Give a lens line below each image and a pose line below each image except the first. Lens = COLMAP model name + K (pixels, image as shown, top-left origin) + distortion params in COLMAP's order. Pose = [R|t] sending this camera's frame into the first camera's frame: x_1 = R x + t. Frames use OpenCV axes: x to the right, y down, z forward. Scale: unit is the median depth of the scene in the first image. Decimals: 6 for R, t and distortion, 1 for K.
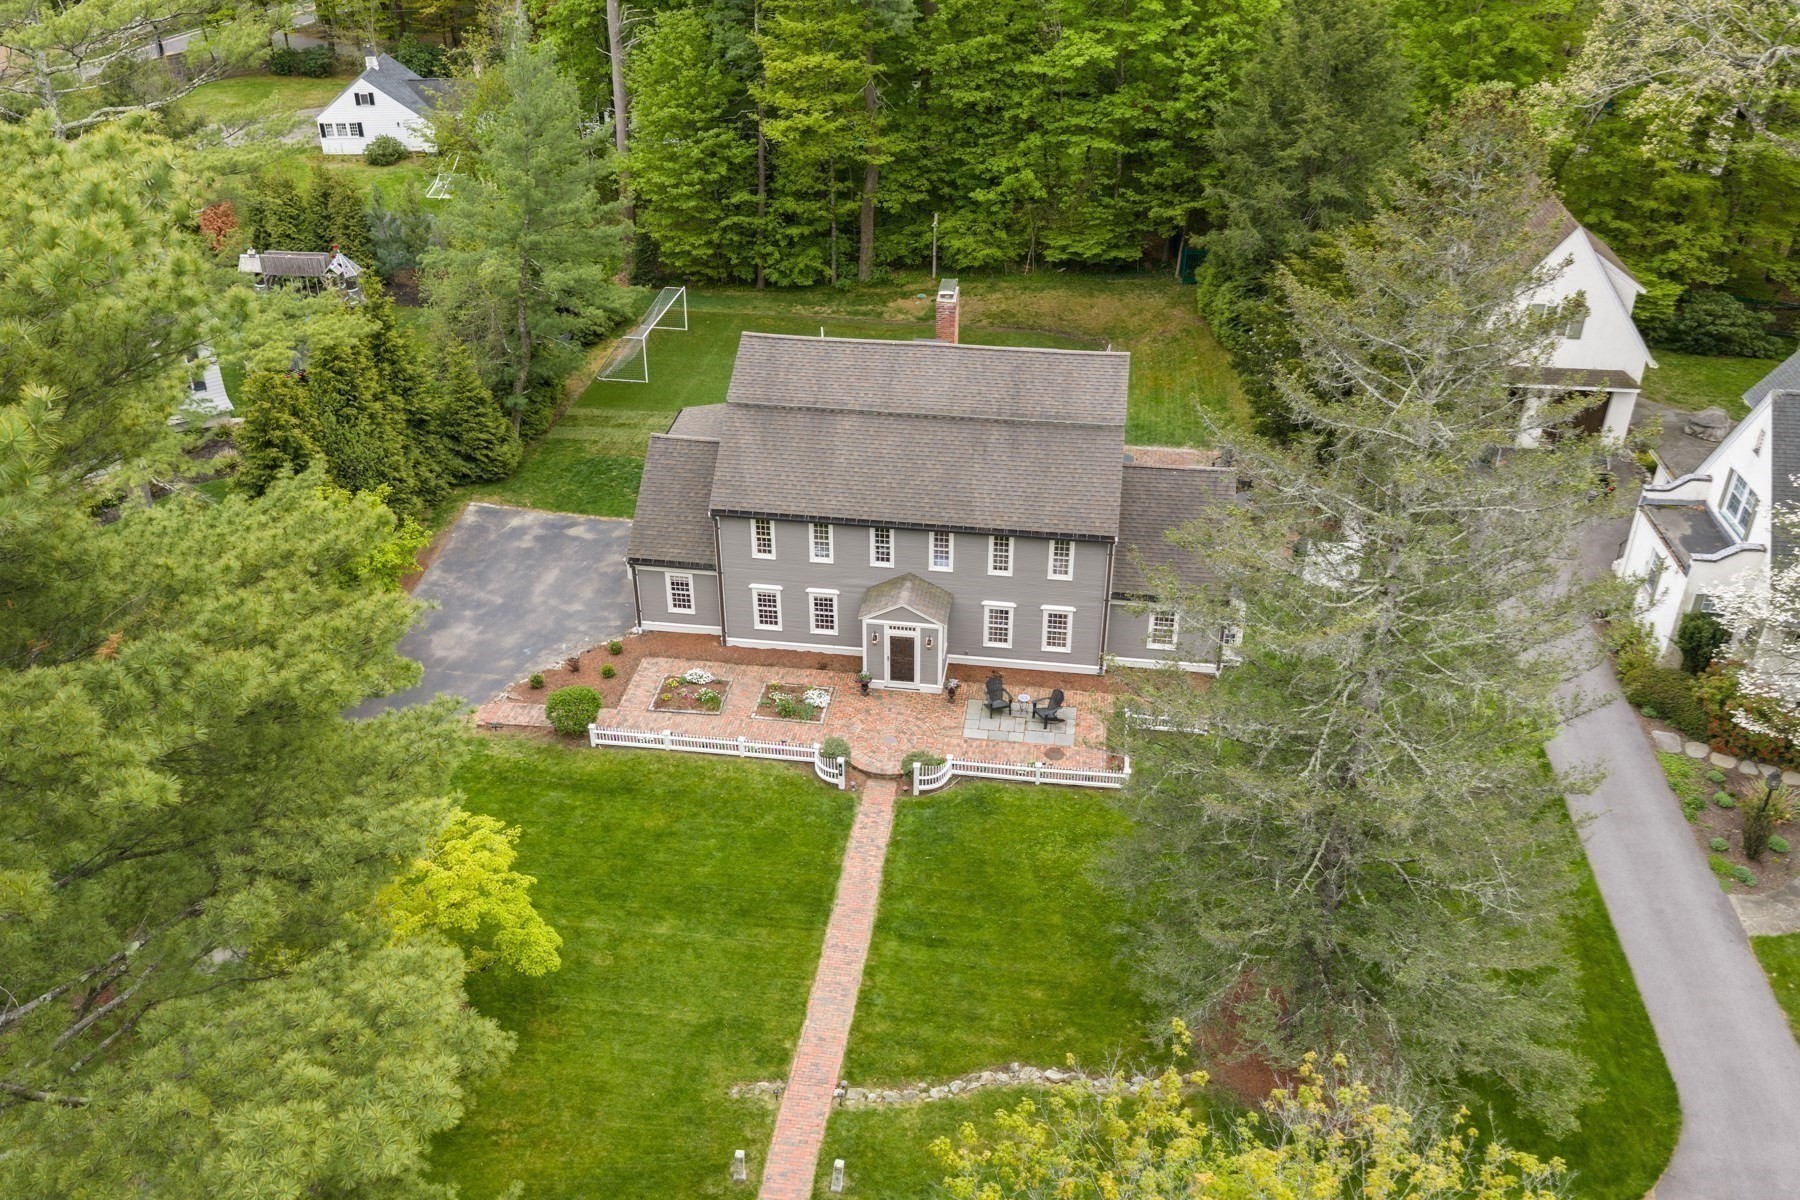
lens RADIAL K [[1499.5, 0, 892.7], [0, 1499.5, 581.1], [0, 0, 1]] dist [0.005035, -0.010706]
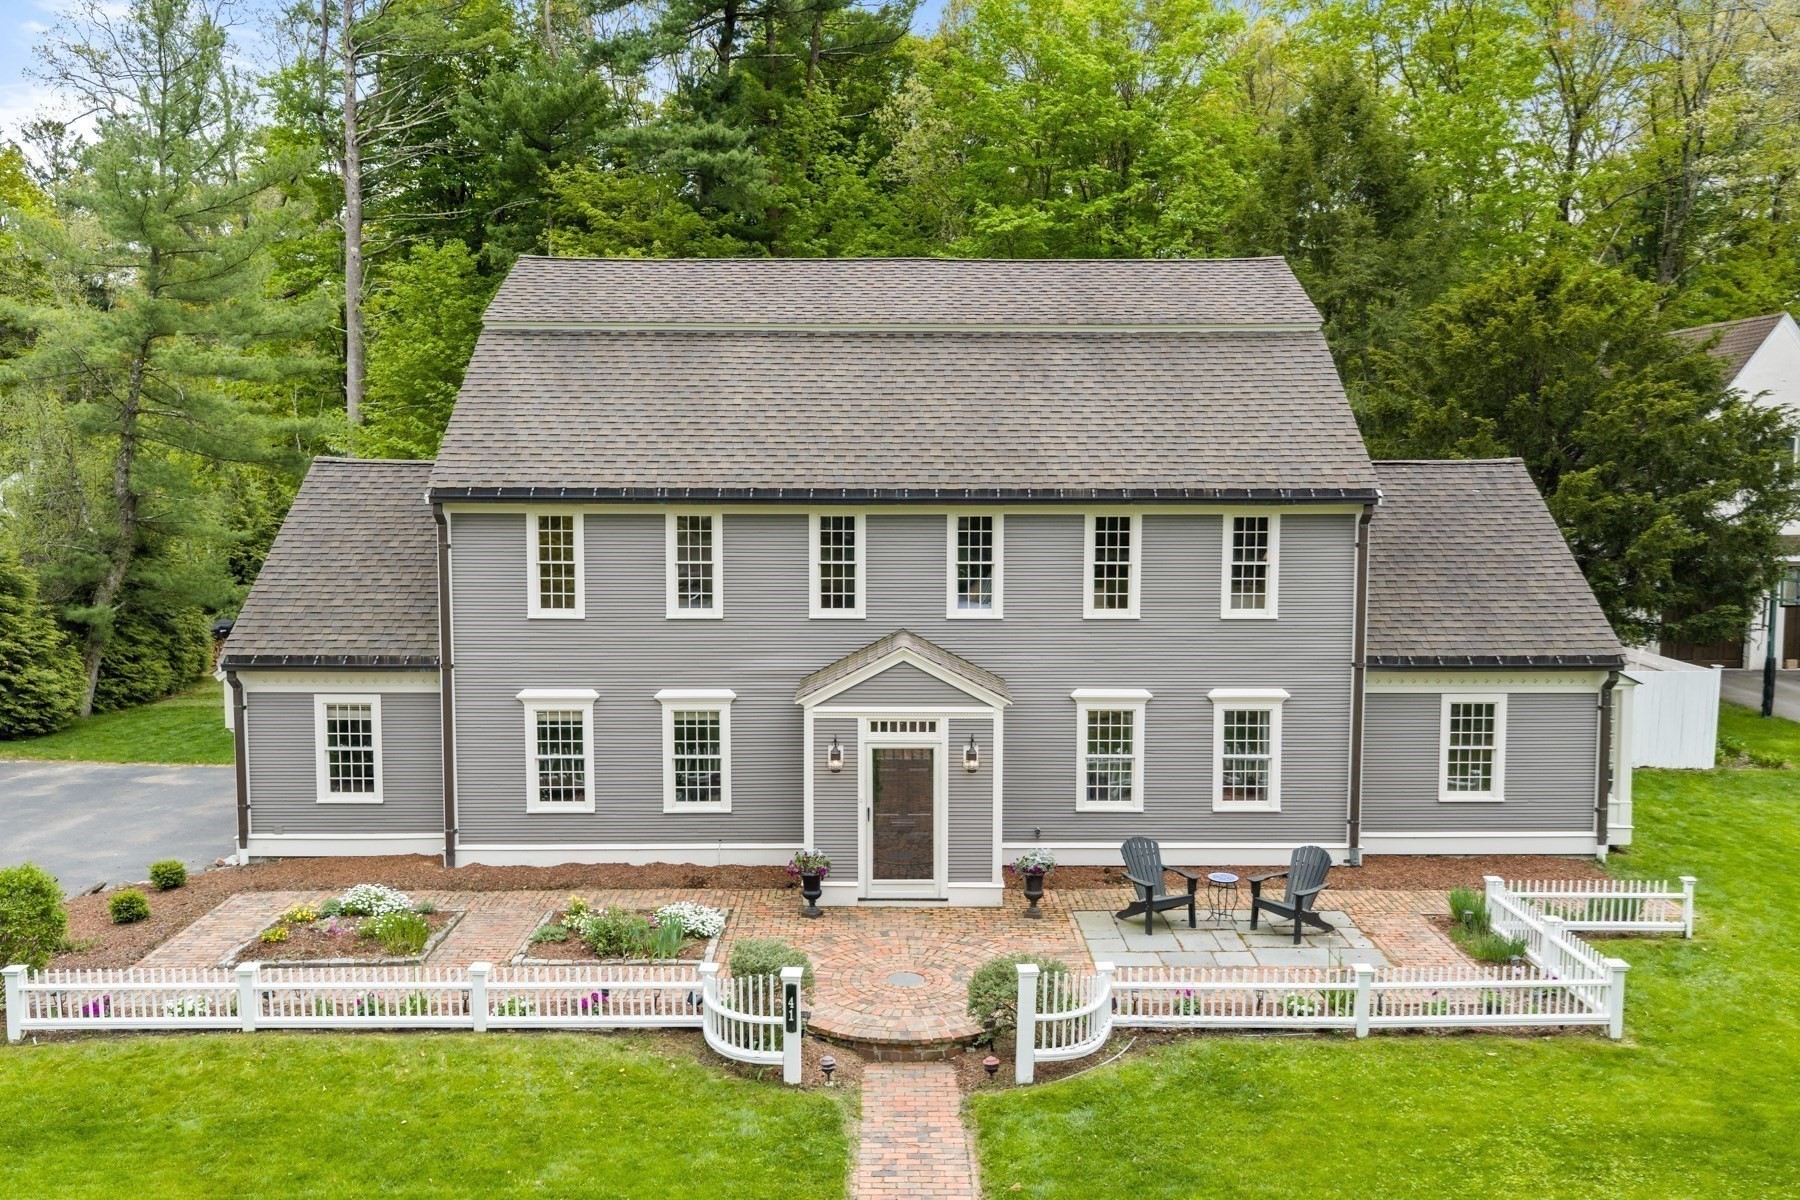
lens RADIAL K [[1499.5, 0, 892.7], [0, 1499.5, 581.1], [0, 0, 1]] dist [0.005035, -0.010706]
pose [[0.988859, -0.007175, 0.148681, -0.055532], [0.071254, 0.899784, -0.430479, 0.168348], [-0.130693, 0.436277, 0.890271, 0.615779]]
